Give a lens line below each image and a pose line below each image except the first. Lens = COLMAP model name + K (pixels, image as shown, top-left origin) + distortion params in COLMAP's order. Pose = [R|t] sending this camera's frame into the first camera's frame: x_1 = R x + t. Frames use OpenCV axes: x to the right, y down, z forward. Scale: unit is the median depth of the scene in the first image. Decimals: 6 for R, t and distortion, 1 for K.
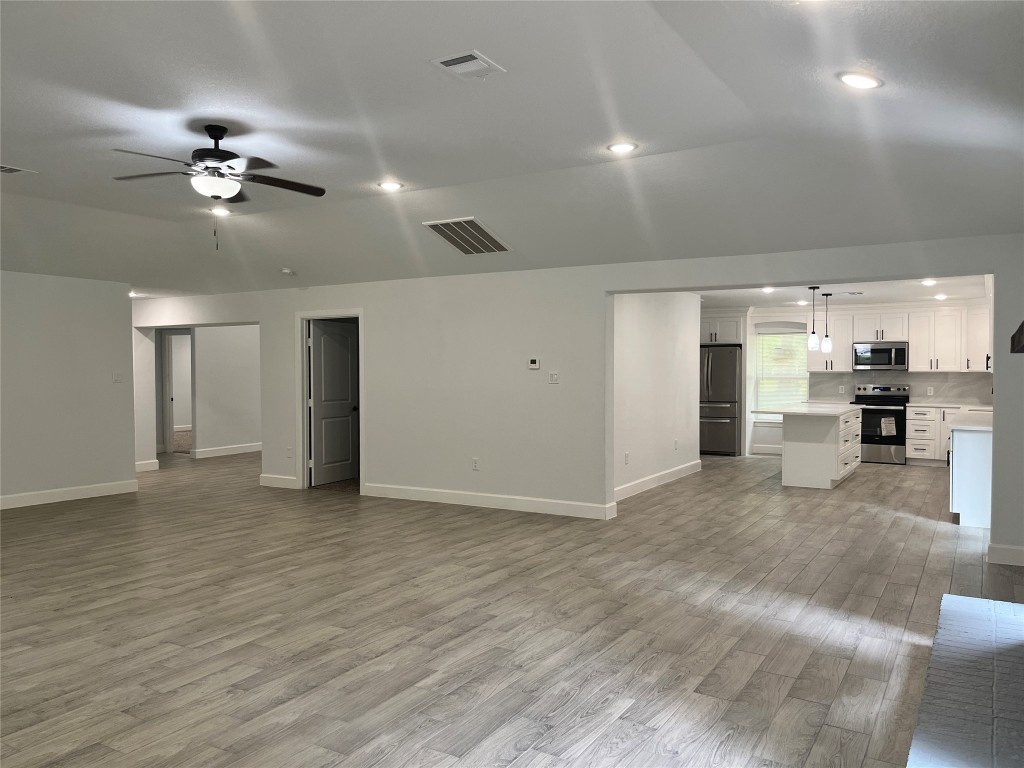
lens RADIAL K [[781.1, 0, 516.4], [0, 781.1, 383.4], [0, 0, 1]] dist [0.053471, -0.065069]
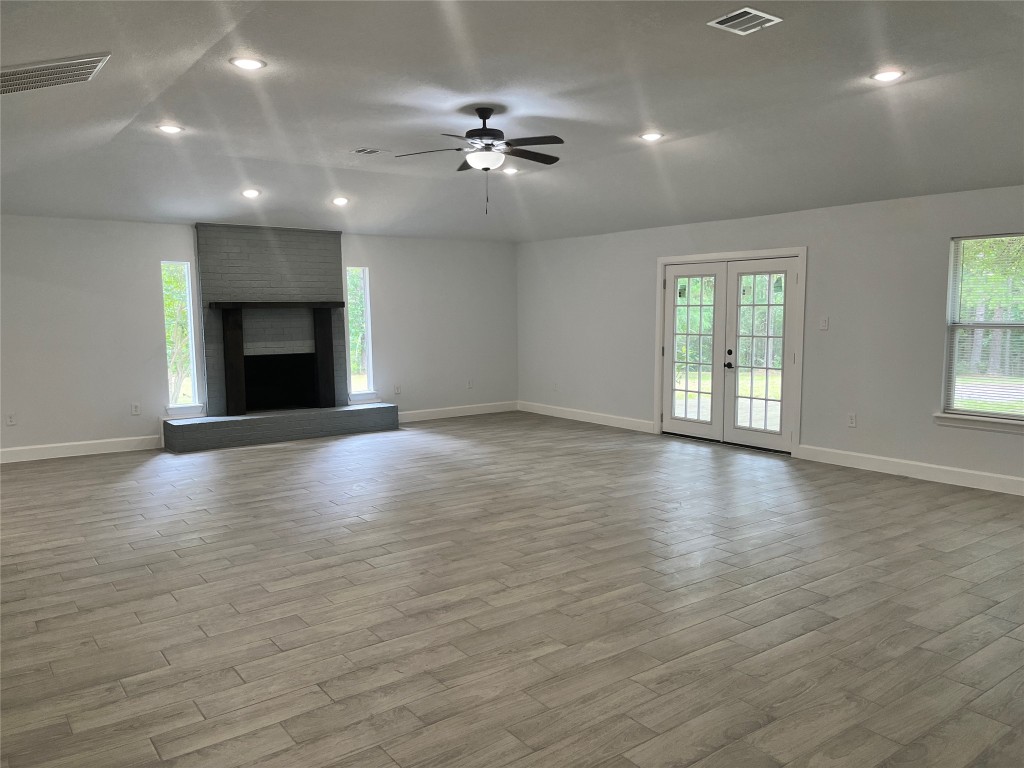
lens RADIAL K [[781.1, 0, 520.3], [0, 781.1, 384.5], [0, 0, 1]] dist [0.053471, -0.065069]
pose [[-0.925632, -0.028705, 0.377334, -0.914515], [0.016613, 0.993075, 0.116299, -0.052092], [-0.378060, 0.113919, -0.918745, 2.177766]]
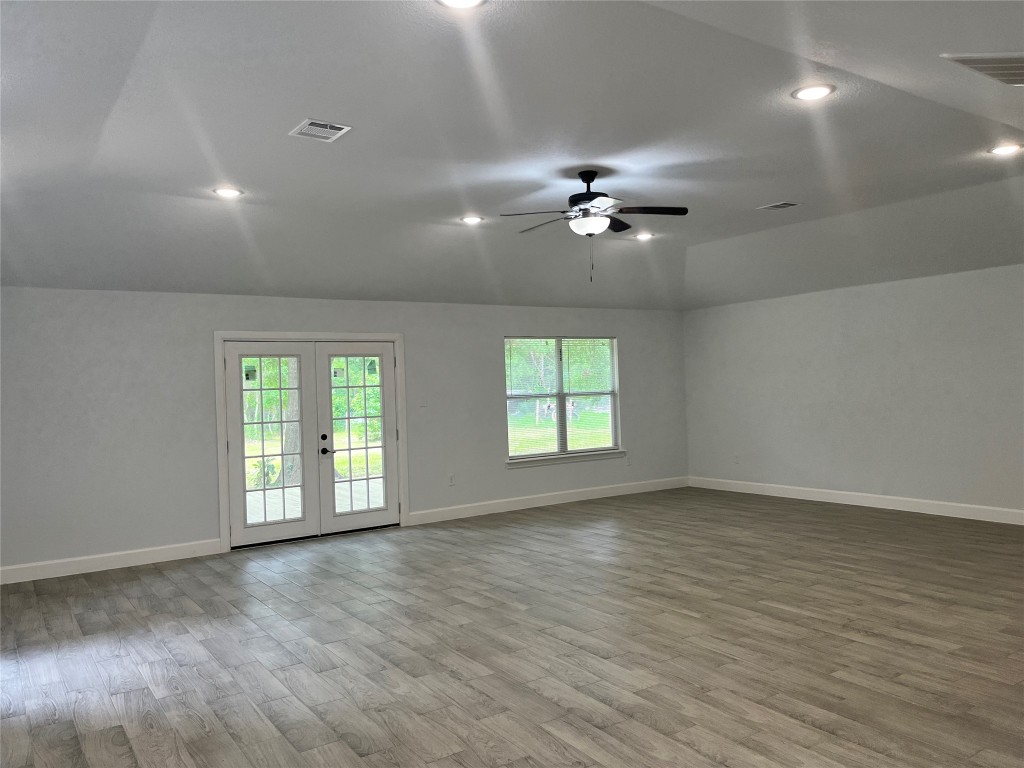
lens RADIAL K [[781.1, 0, 510.2], [0, 781.1, 389.2], [0, 0, 1]] dist [0.053471, -0.065069]
pose [[-0.424294, 0.025355, -0.905169, 0.692537], [0.014378, 0.999671, 0.021262, -0.042329], [0.905410, -0.003993, -0.424519, 1.416301]]
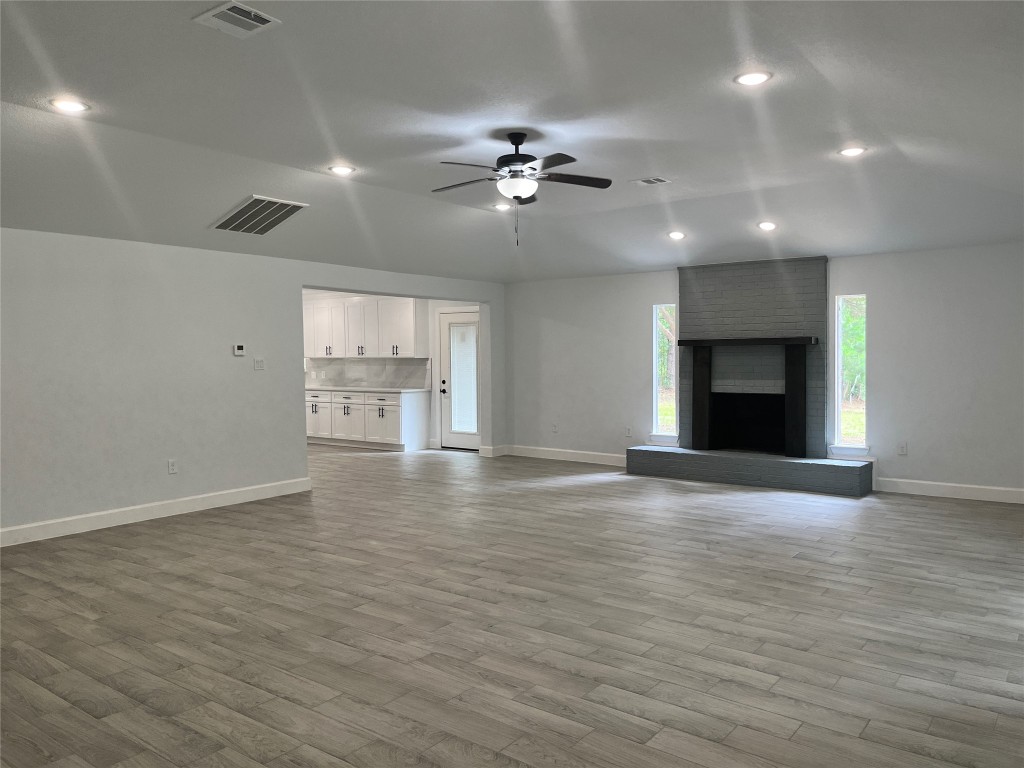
lens RADIAL K [[781.1, 0, 520.5], [0, 781.1, 382.7], [0, 0, 1]] dist [0.053471, -0.065069]
pose [[0.102436, -0.038410, 0.993998, -1.531995], [0.028213, 0.998964, 0.035694, -0.015863], [-0.994339, 0.024387, 0.103414, 0.922331]]
